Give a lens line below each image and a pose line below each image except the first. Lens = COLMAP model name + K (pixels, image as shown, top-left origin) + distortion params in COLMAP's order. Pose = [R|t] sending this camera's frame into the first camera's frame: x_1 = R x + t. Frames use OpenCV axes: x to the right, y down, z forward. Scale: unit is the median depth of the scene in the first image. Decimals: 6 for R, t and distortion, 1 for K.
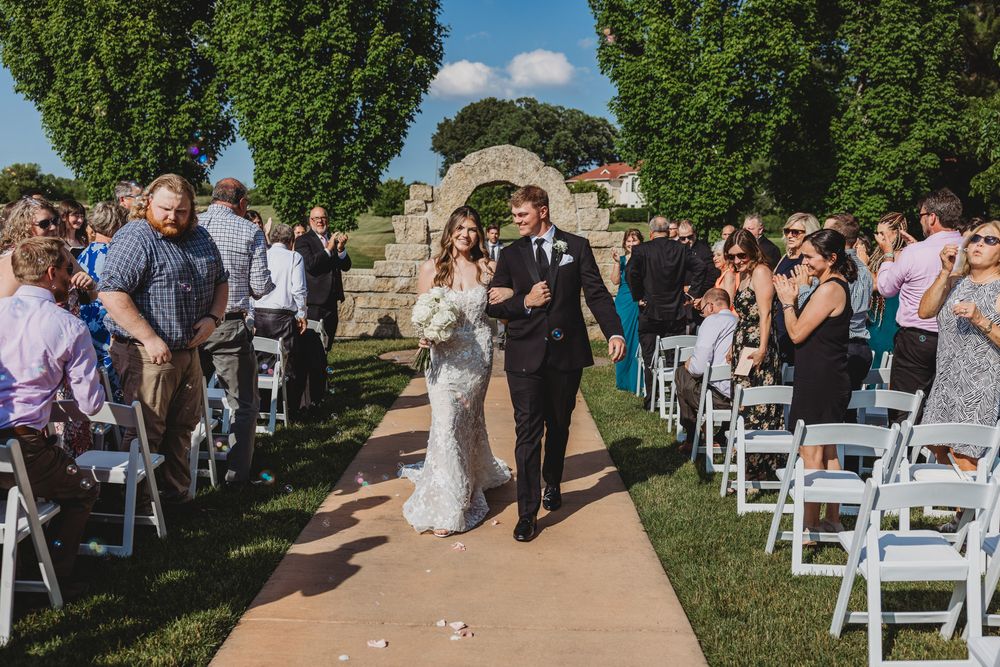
lens RADIAL K [[1028.7, 0, 499.9], [0, 1028.7, 334.0], [0, 0, 1]] dist [0.005436, 0.000000]
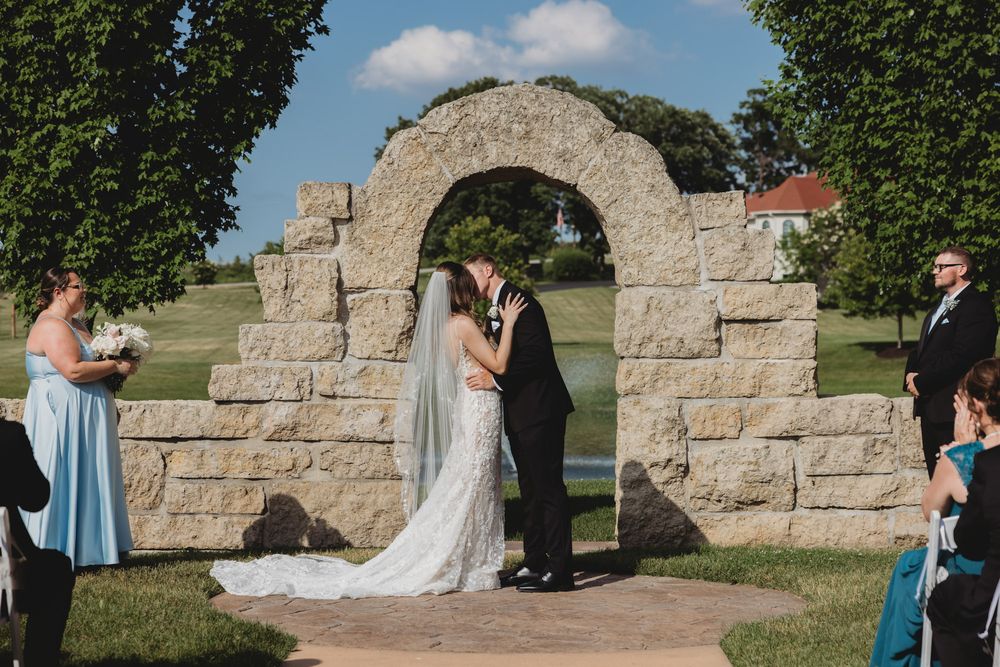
lens RADIAL K [[1995.9, 0, 501.0], [0, 1995.9, 334.5], [0, 0, 1]] dist [0.071563, 0.000000]
pose [[0.999801, -0.019530, -0.004077, -0.001532], [0.019038, 0.995017, -0.097873, -0.001502], [0.005969, 0.097776, 0.995191, 0.171525]]
